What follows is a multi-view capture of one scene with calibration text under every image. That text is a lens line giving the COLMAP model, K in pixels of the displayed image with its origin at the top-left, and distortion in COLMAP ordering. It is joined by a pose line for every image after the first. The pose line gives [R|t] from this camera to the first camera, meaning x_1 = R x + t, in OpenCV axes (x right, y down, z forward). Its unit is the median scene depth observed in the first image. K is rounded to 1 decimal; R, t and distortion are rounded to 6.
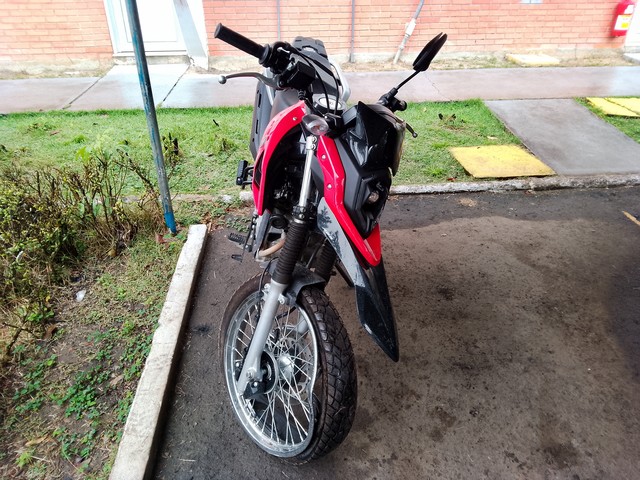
lens RADIAL K [[463.2, 0, 314.7], [0, 463.2, 230.2], [0, 0, 1]] dist [0.047551, -0.070969]
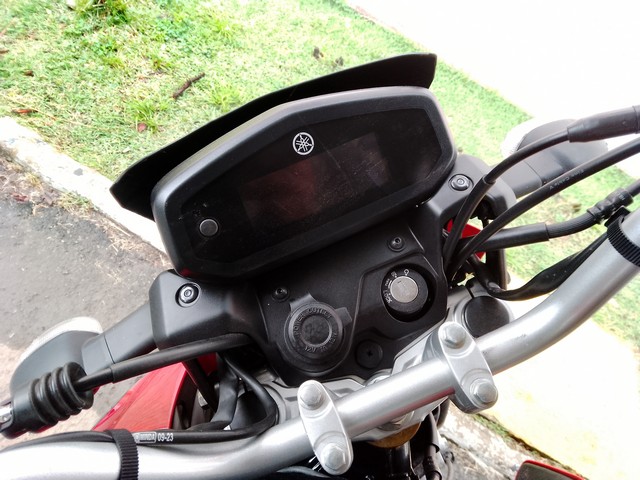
lens RADIAL K [[463.2, 0, 314.7], [0, 463.2, 230.2], [0, 0, 1]] dist [0.047551, -0.070969]
pose [[0.801427, 0.586190, -0.118726, 0.150712], [-0.531354, 0.788953, 0.308571, -0.219765], [0.274551, -0.184211, 0.943763, 0.463730]]
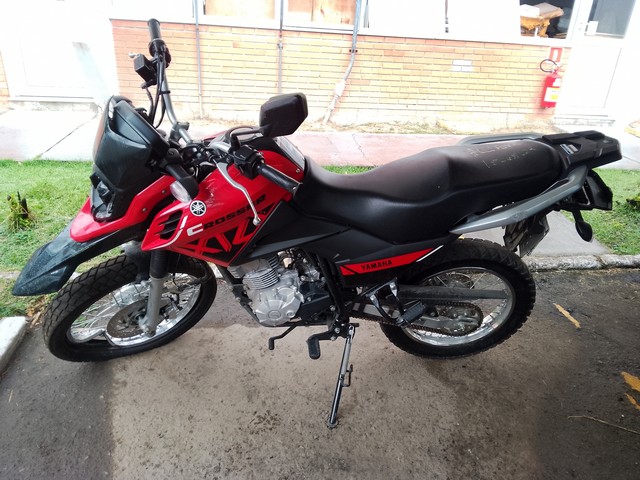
lens RADIAL K [[463.2, 0, 314.7], [0, 463.2, 230.2], [0, 0, 1]] dist [0.047551, -0.070969]
pose [[0.995089, 0.028796, 0.094703, 0.097633], [-0.017802, 0.993211, -0.114953, -0.046916], [-0.097370, 0.112703, 0.988846, 0.127760]]
